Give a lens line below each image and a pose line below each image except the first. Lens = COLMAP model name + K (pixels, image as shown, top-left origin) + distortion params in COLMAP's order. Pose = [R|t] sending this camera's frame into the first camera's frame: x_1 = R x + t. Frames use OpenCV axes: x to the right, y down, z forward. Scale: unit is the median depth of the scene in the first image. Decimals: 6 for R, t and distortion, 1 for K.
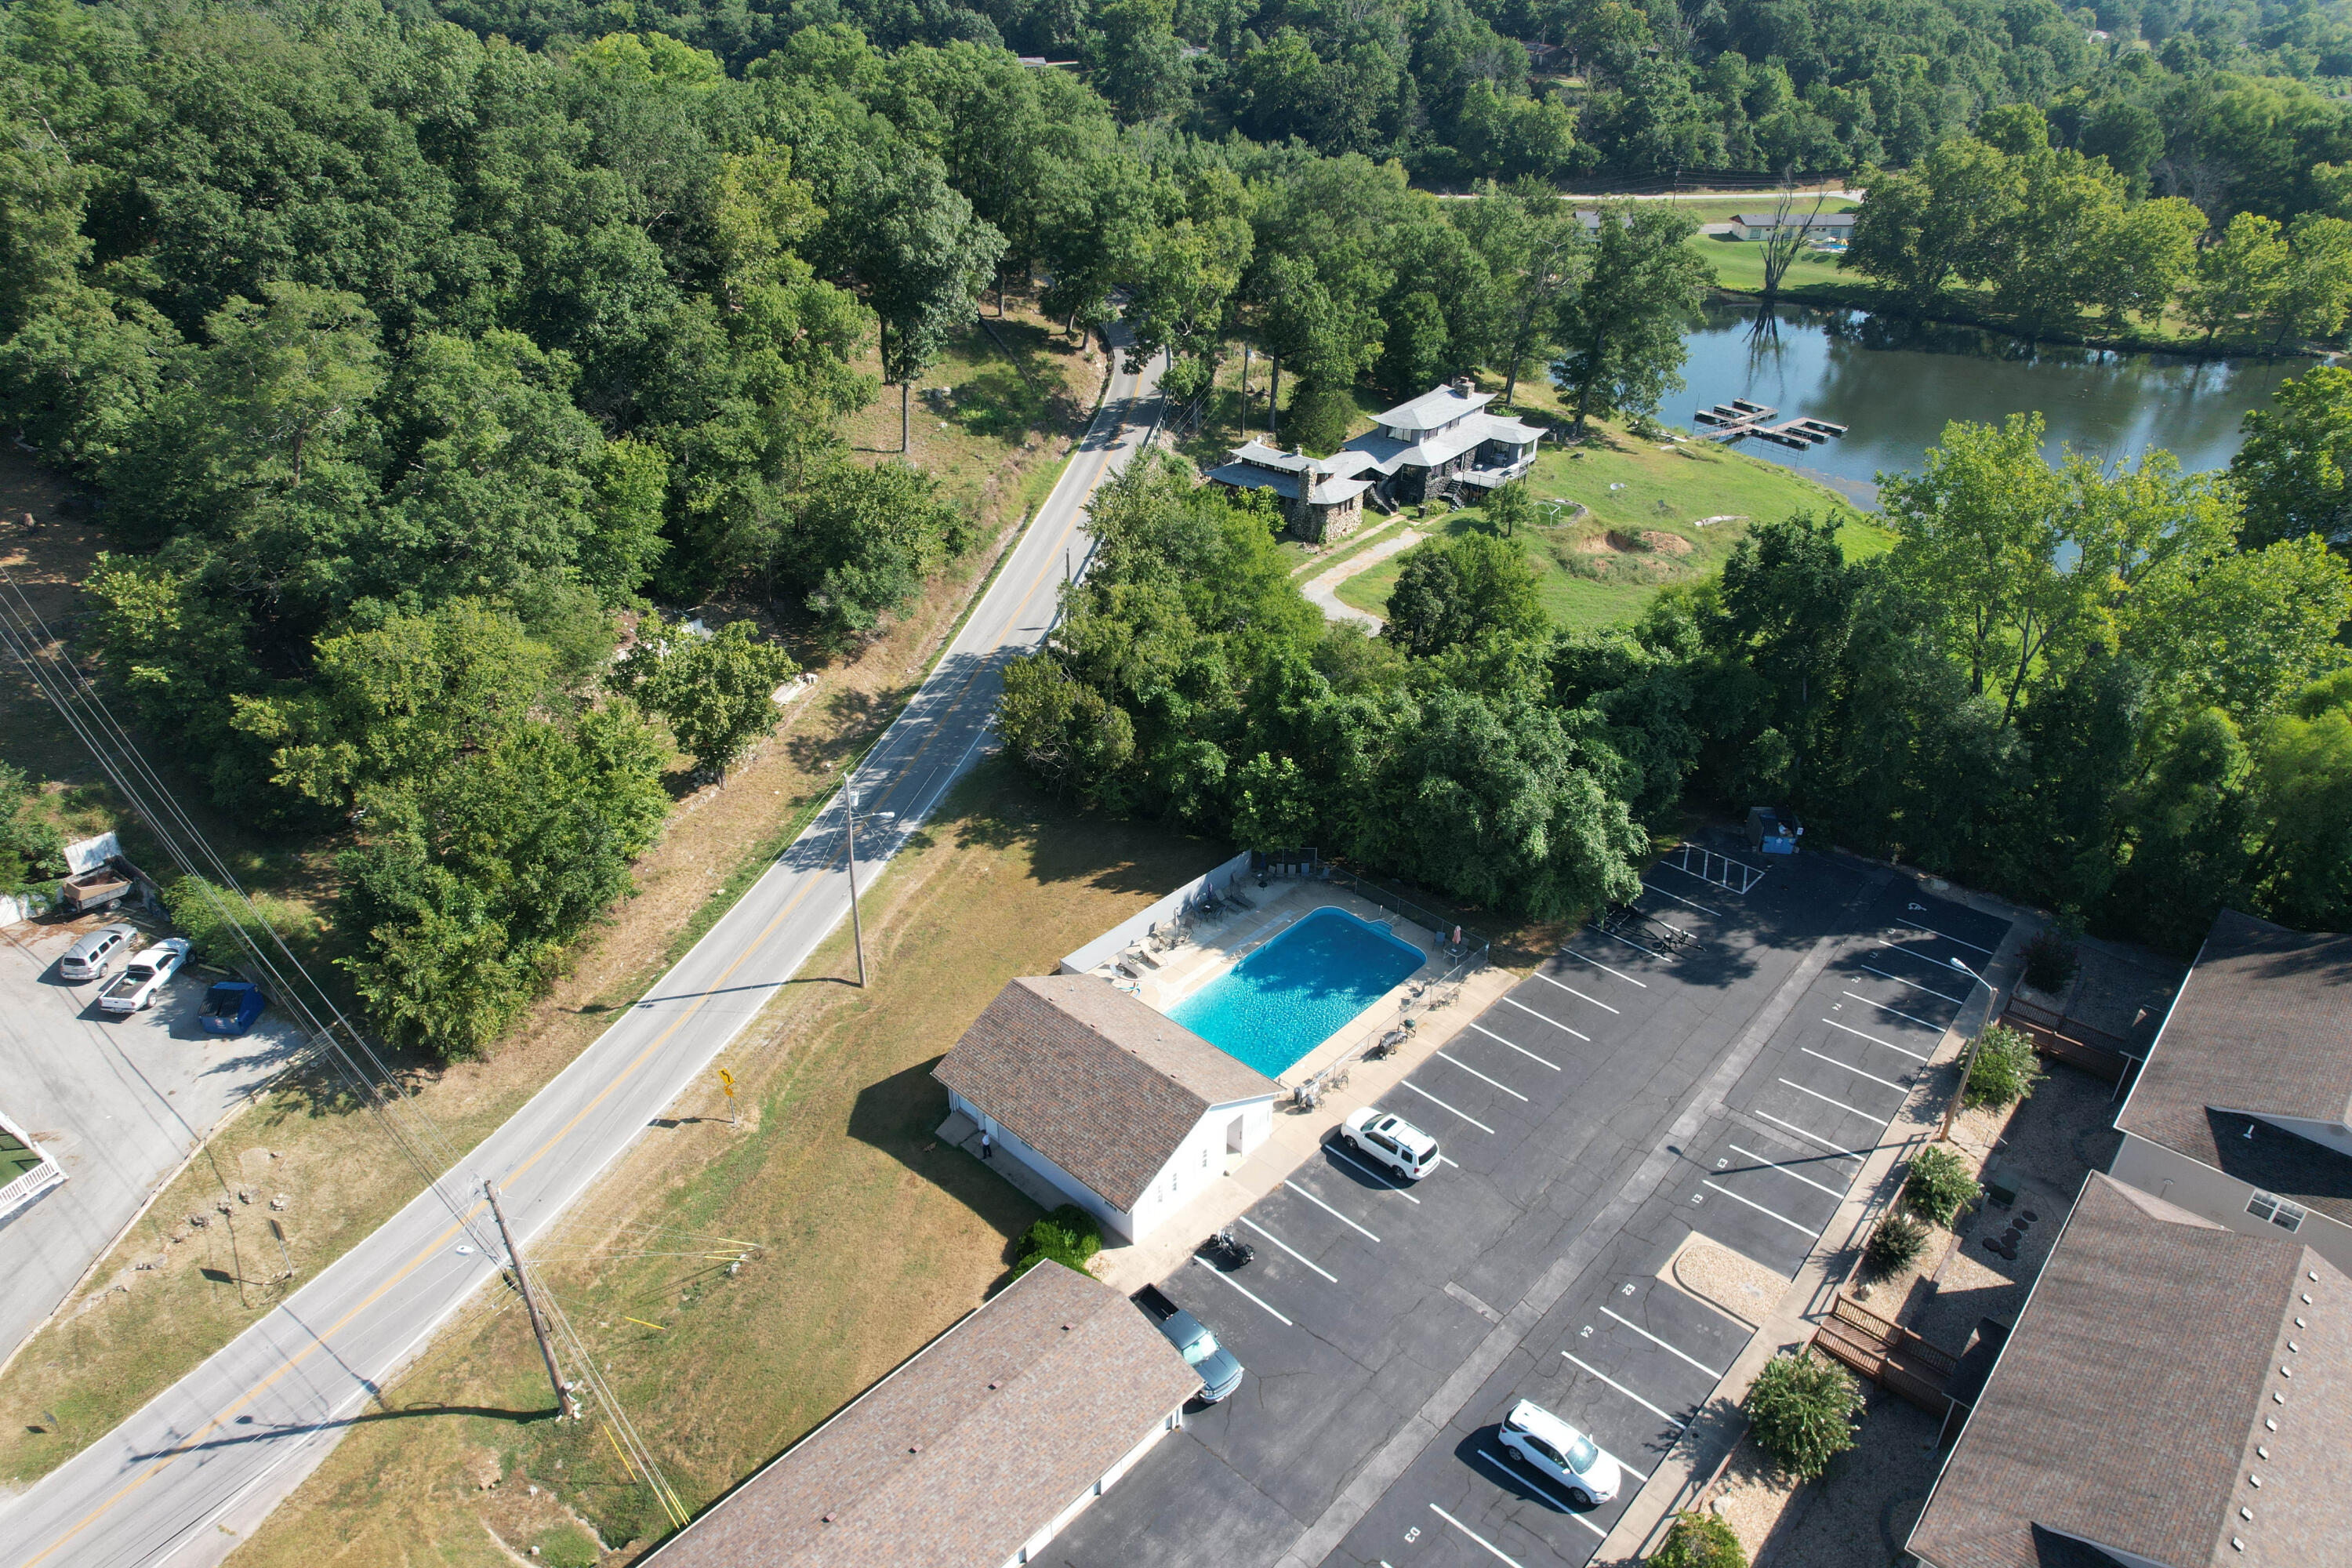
lens RADIAL K [[1499.4, 0, 1173.4], [0, 1499.4, 778.0], [0, 0, 1]] dist [-0.071281, 0.057660]
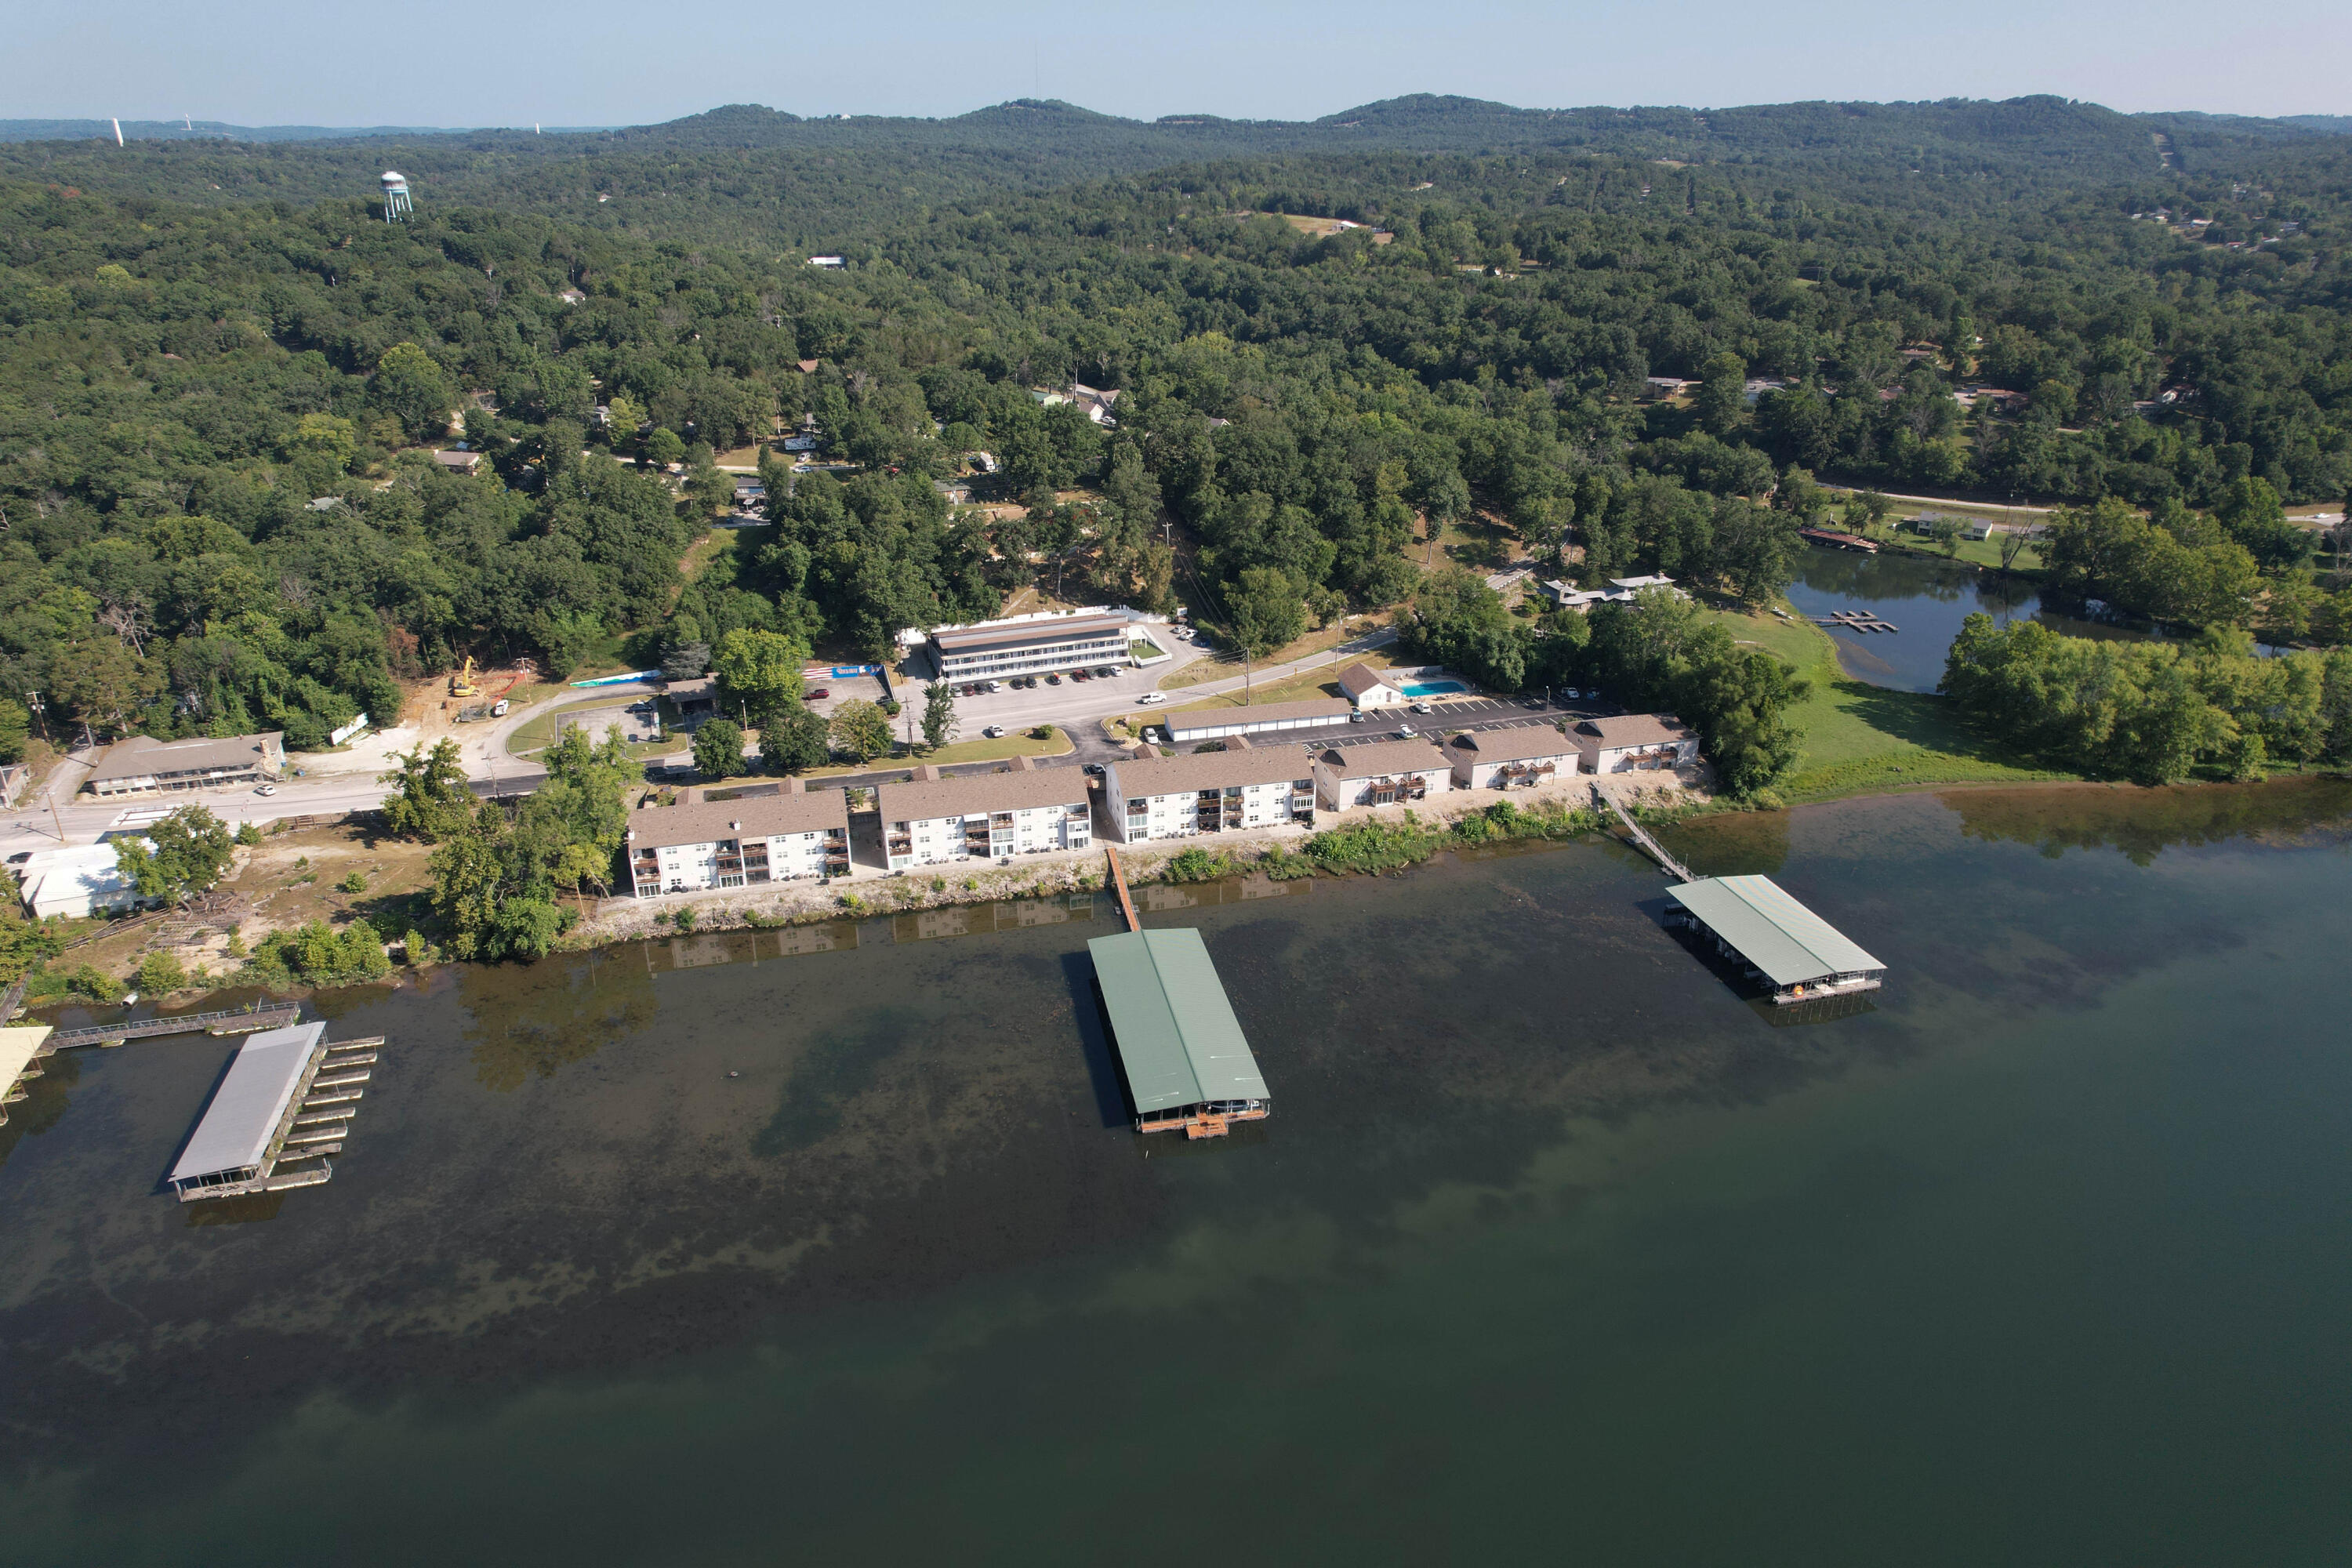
lens RADIAL K [[1499.4, 0, 1179.9], [0, 1499.4, 785.9], [0, 0, 1]] dist [-0.071281, 0.057660]
pose [[0.844166, 0.212140, -0.492321, 1.211635], [-0.265226, 0.963370, -0.039660, 0.569915], [0.465874, 0.164056, 0.869510, -2.169365]]
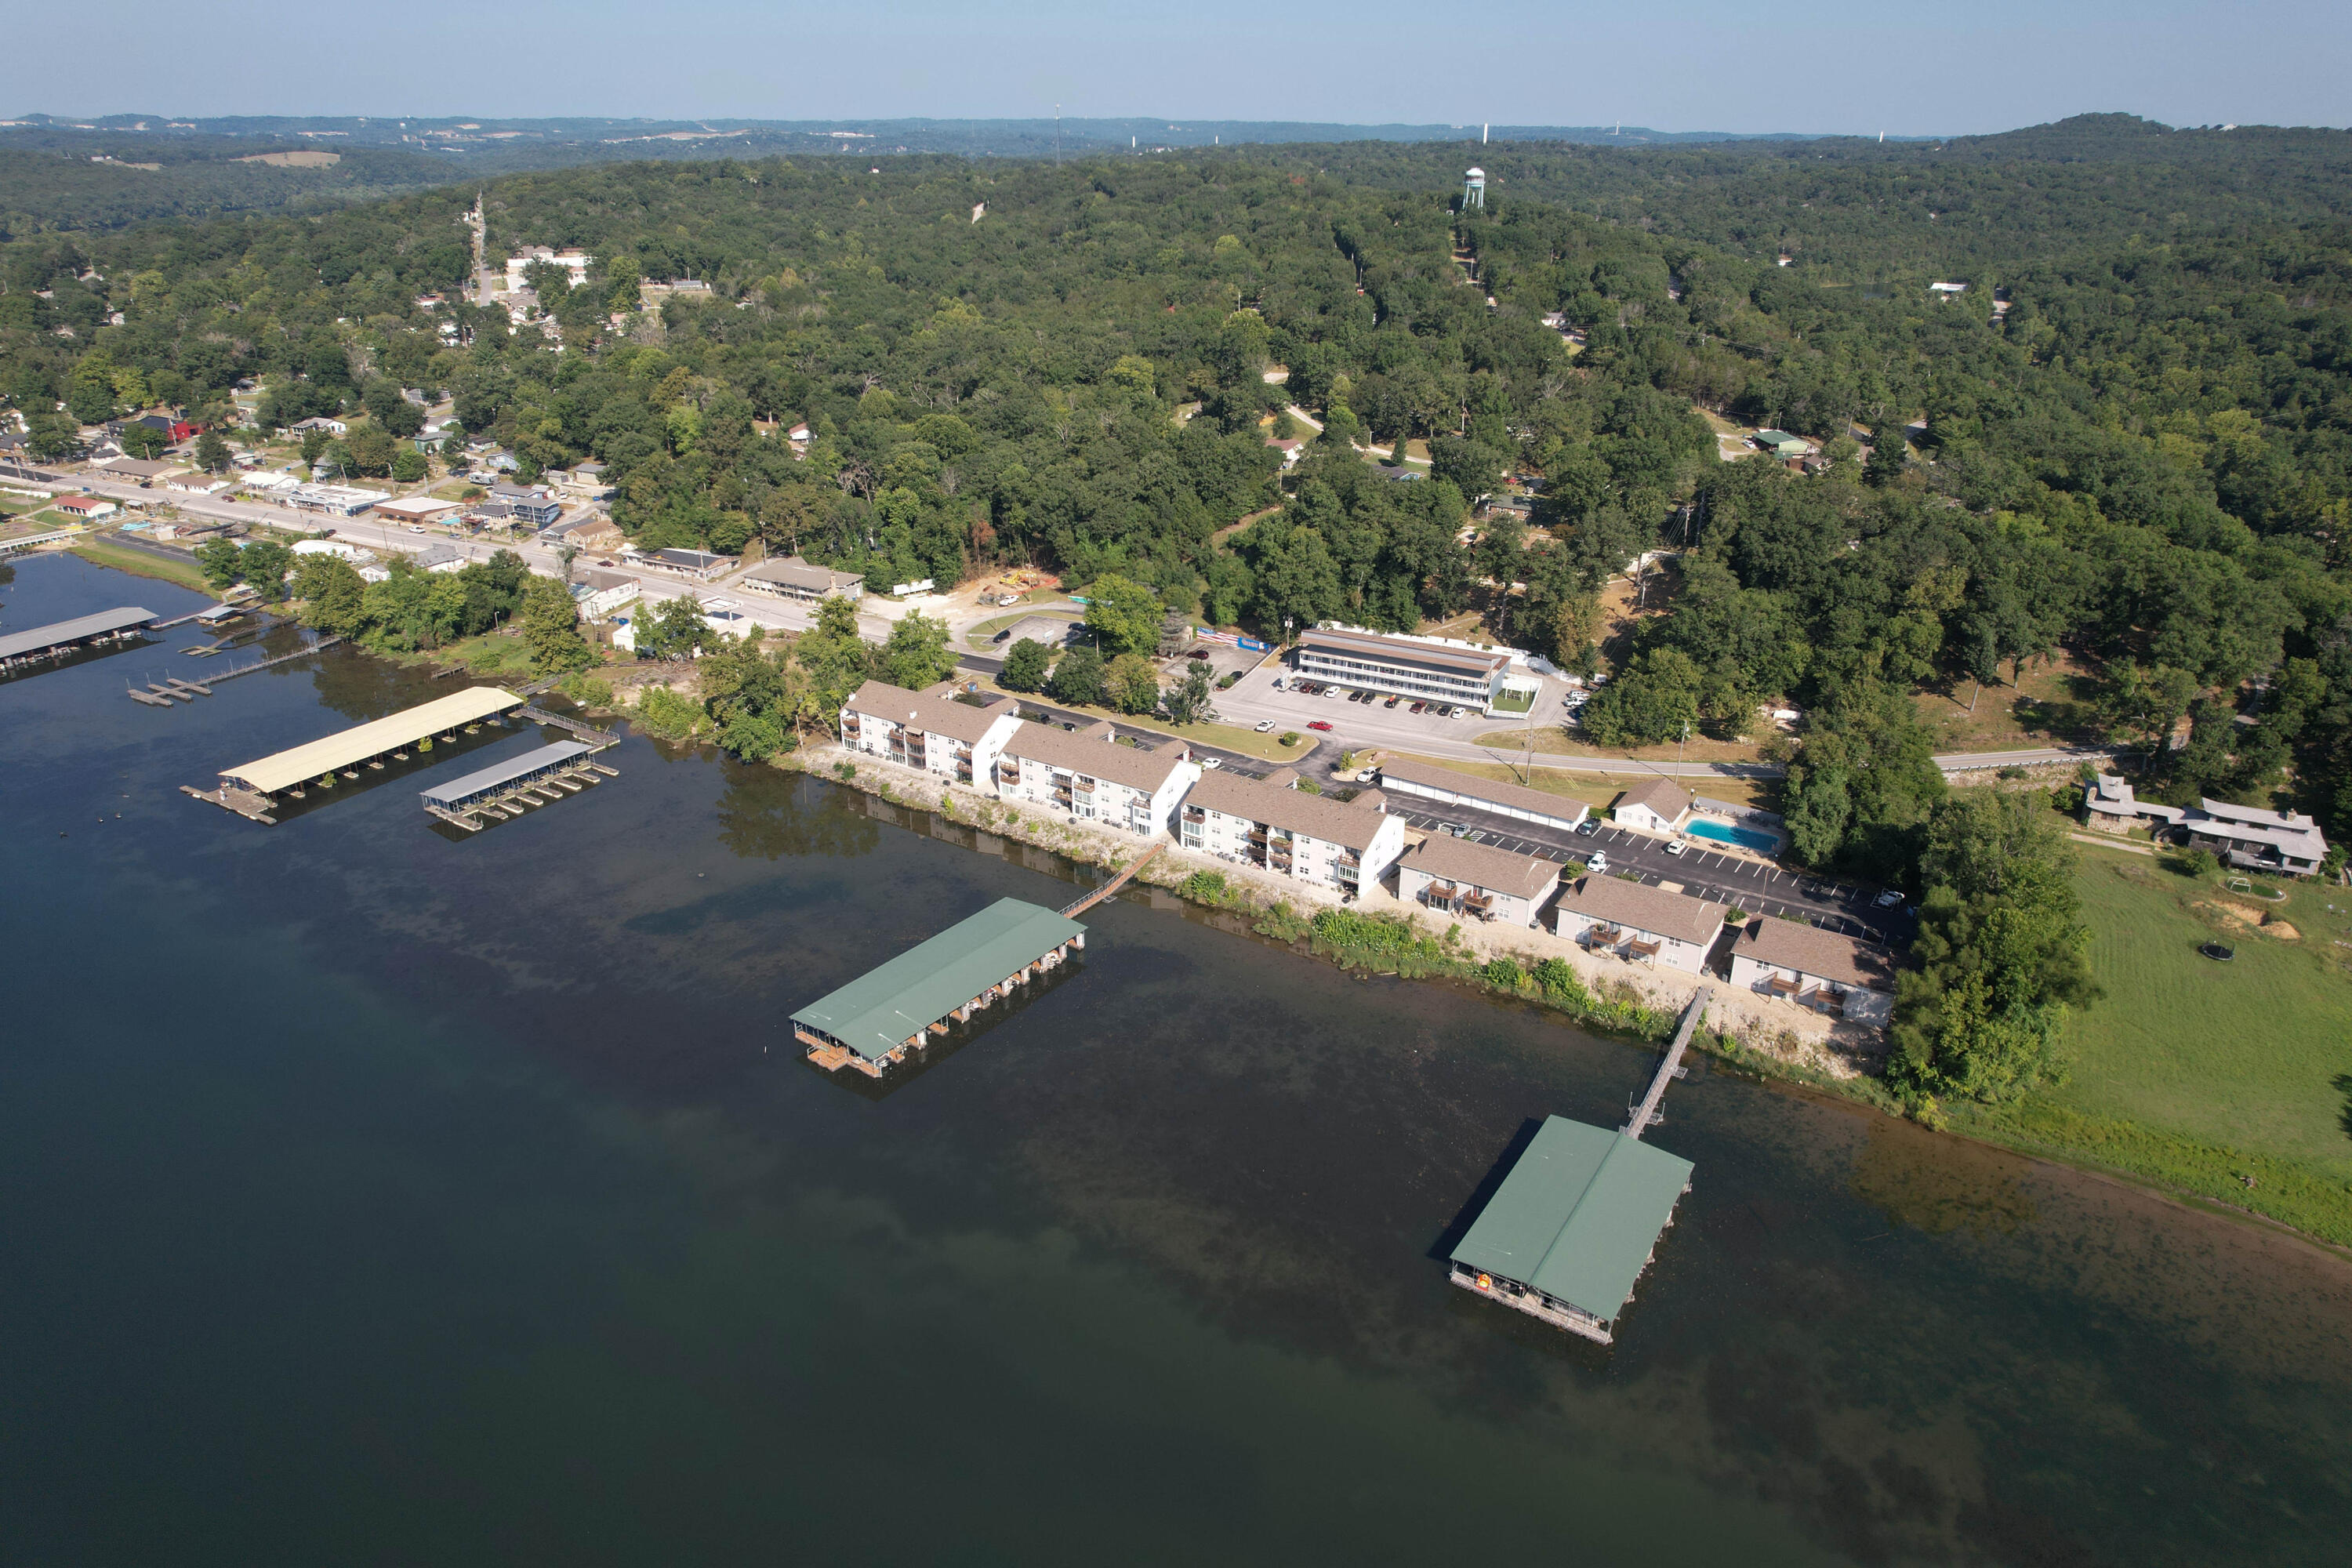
lens RADIAL K [[1499.4, 0, 1176.8], [0, 1499.4, 792.2], [0, 0, 1]] dist [-0.071281, 0.057660]
pose [[0.165160, 0.395085, -0.903676, 2.149583], [-0.496990, 0.824764, 0.269752, -0.162542], [0.851894, 0.404565, 0.332571, -0.882012]]
